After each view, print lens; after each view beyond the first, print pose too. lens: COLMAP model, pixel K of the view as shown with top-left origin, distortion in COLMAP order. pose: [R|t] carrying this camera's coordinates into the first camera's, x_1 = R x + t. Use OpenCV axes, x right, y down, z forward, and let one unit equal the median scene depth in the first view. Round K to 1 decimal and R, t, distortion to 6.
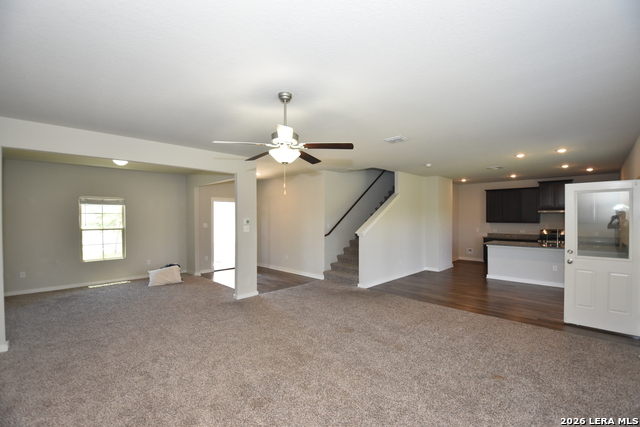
lens RADIAL K [[274.9, 0, 320.0], [0, 274.9, 213.5], [0, 0, 1]] dist [0.002415, -0.017772]
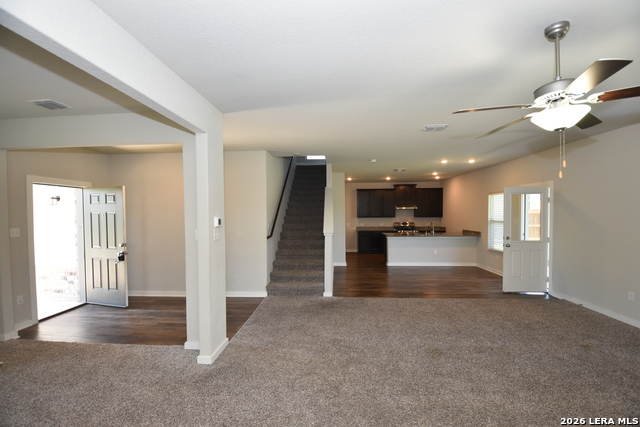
lens RADIAL K [[274.9, 0, 320.0], [0, 274.9, 213.5], [0, 0, 1]] dist [0.002415, -0.017772]
pose [[0.758323, -0.006978, 0.651841, -0.387585], [0.000269, 0.999946, 0.010393, 0.005147], [-0.651878, -0.007706, 0.758284, 0.350348]]
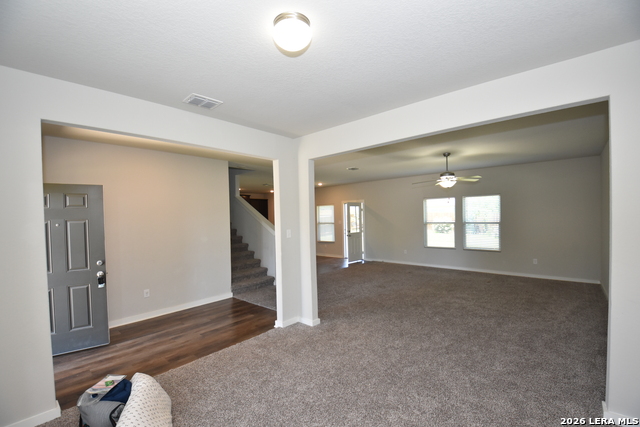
lens RADIAL K [[274.9, 0, 320.0], [0, 274.9, 213.5], [0, 0, 1]] dist [0.002415, -0.017772]
pose [[-0.027901, 0.014475, 0.999506, -0.858240], [0.016853, 0.999760, -0.014008, 0.011850], [-0.999469, 0.016453, -0.028139, 0.804087]]
